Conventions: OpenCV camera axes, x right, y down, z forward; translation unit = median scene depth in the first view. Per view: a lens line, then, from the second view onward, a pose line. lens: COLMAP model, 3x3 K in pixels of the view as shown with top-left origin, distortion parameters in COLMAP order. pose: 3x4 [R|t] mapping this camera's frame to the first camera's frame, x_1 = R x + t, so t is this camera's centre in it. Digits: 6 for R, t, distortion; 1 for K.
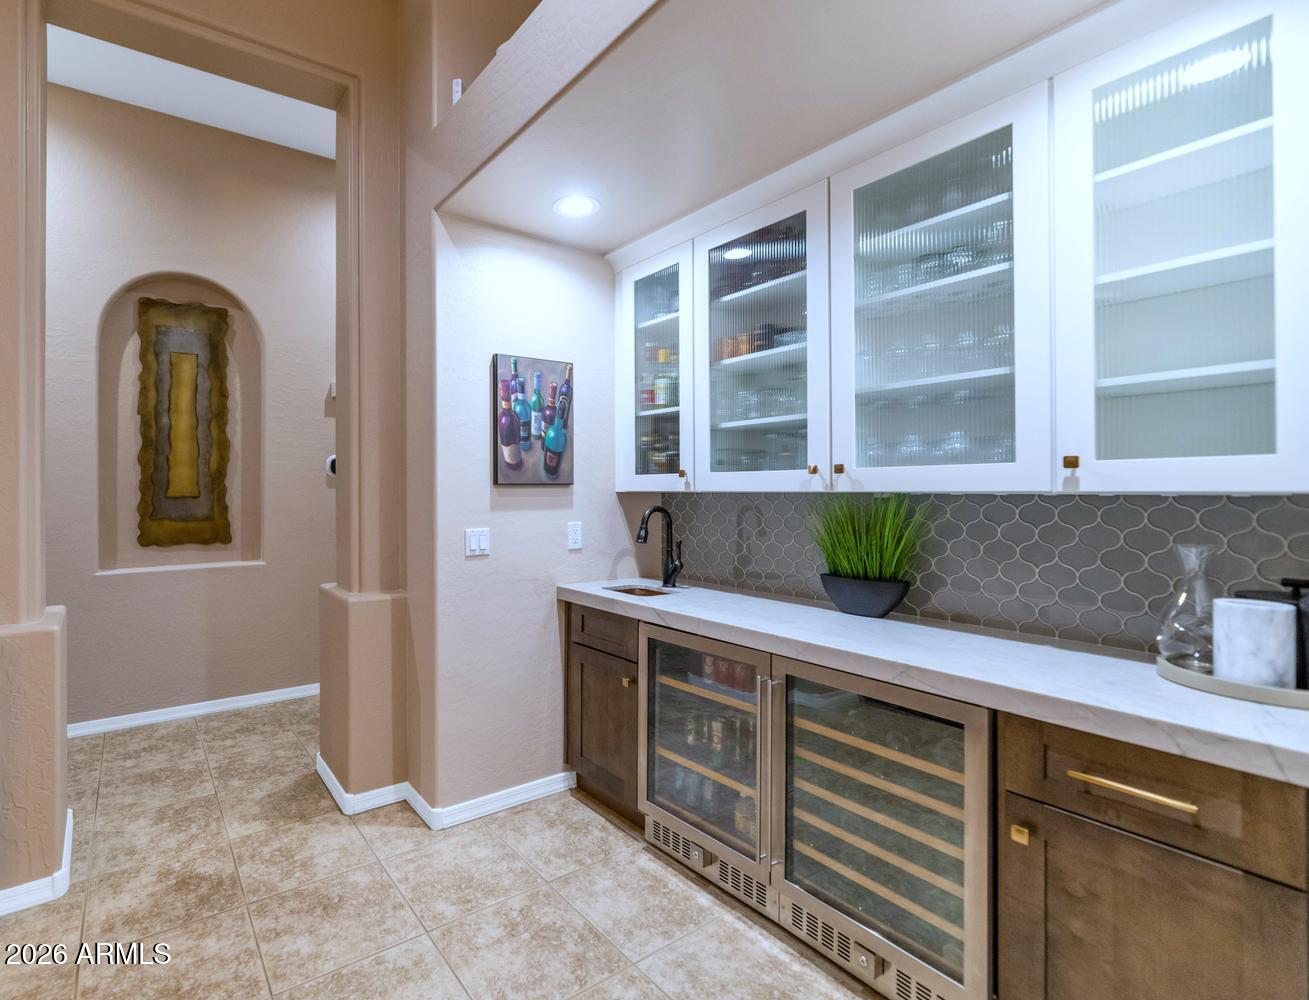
lens RADIAL K [[632.6, 0, 553.1], [0, 632.6, 489.3], [0, 0, 1]] dist [0.000501, -0.000372]
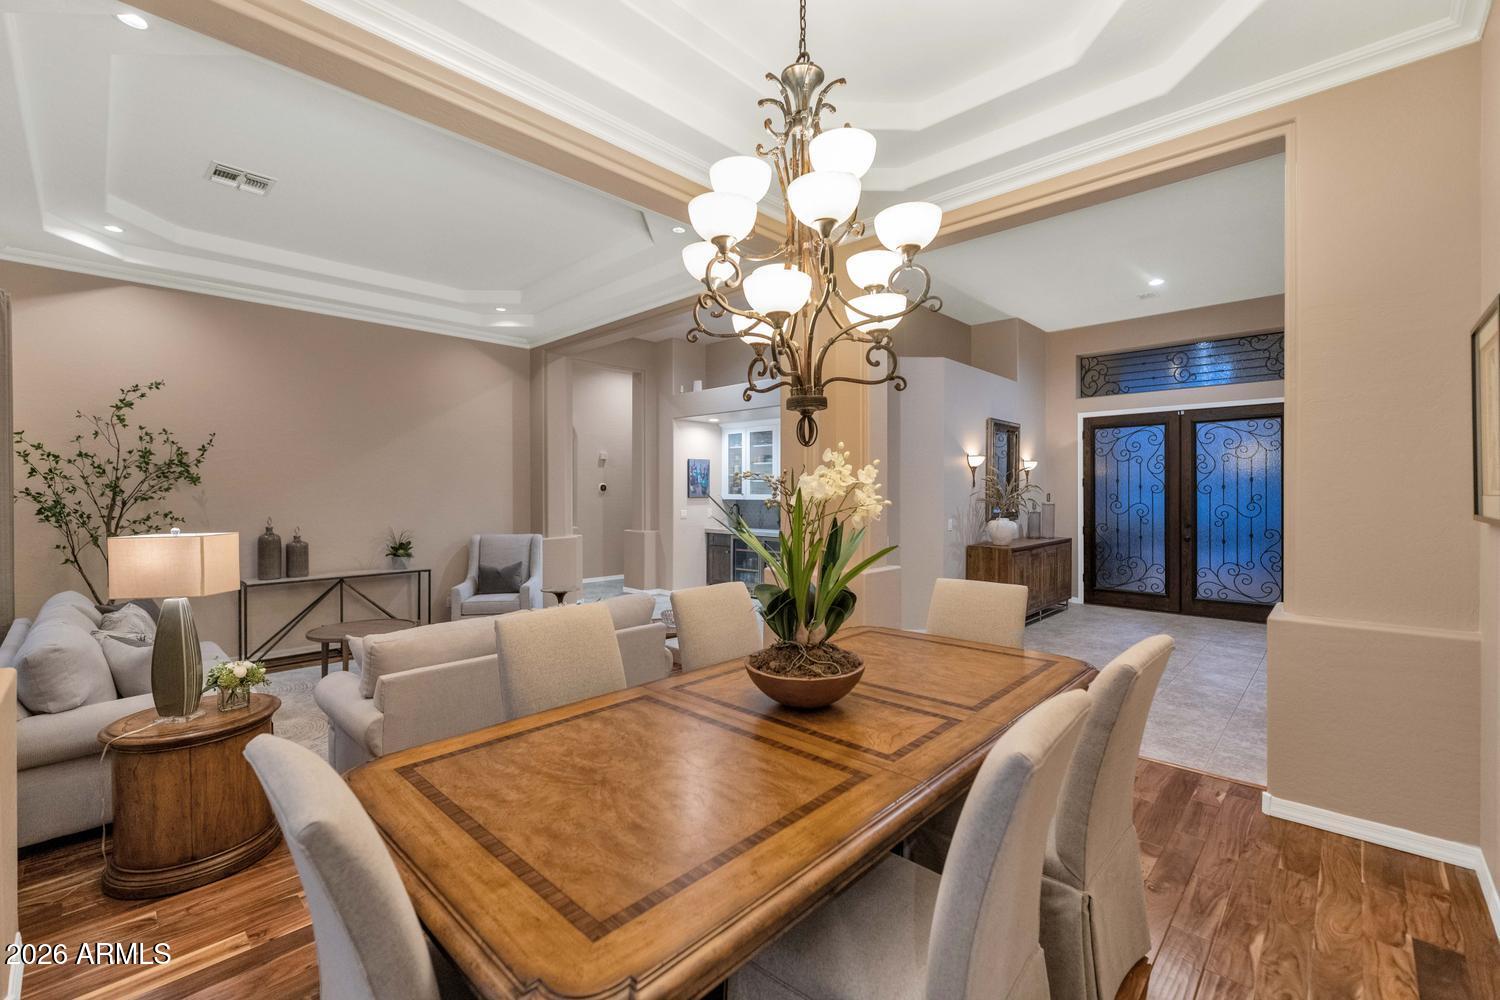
lens RADIAL K [[637.3, 0, 766.2], [0, 637.3, 491.3], [0, 0, 1]] dist [-0.001250, -0.000131]
pose [[0.971985, 0.003090, 0.235023, -0.549290], [-0.003339, 0.999994, 0.000659, -0.049038], [-0.235020, -0.001426, 0.971989, -2.714307]]
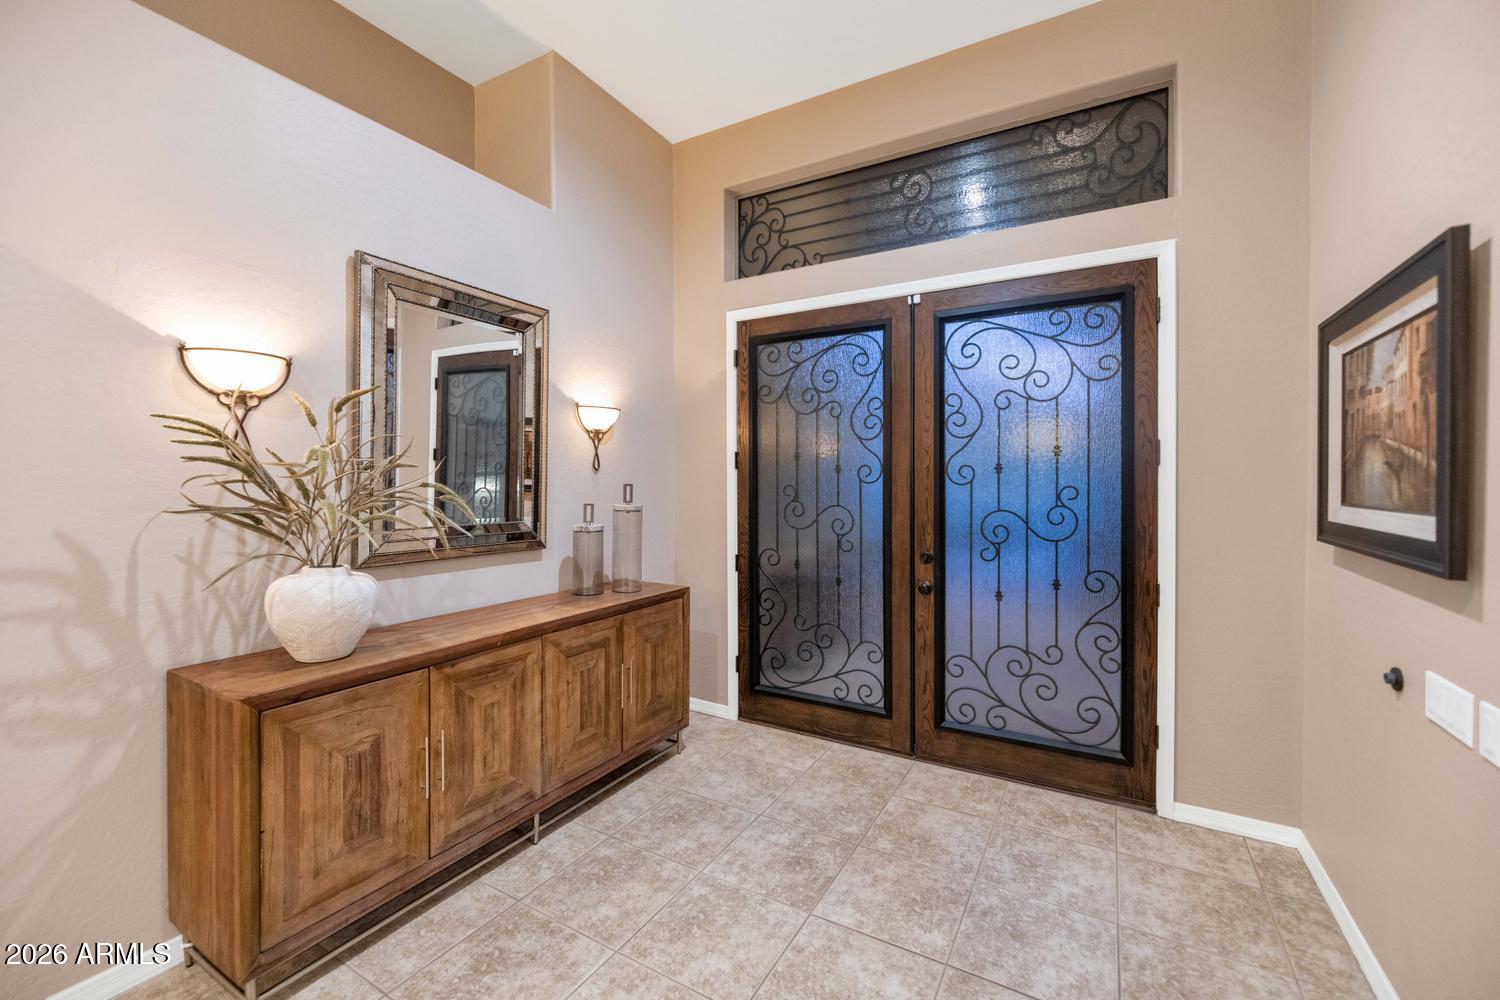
lens RADIAL K [[611.4, 0, 756.0], [0, 611.4, 482.4], [0, 0, 1]] dist [0.002755, 0.000360]
pose [[0.894336, 0.004132, 0.447377, 1.302387], [-0.005404, 0.999984, 0.001566, -0.046437], [-0.447363, -0.003818, 0.894344, -1.153577]]
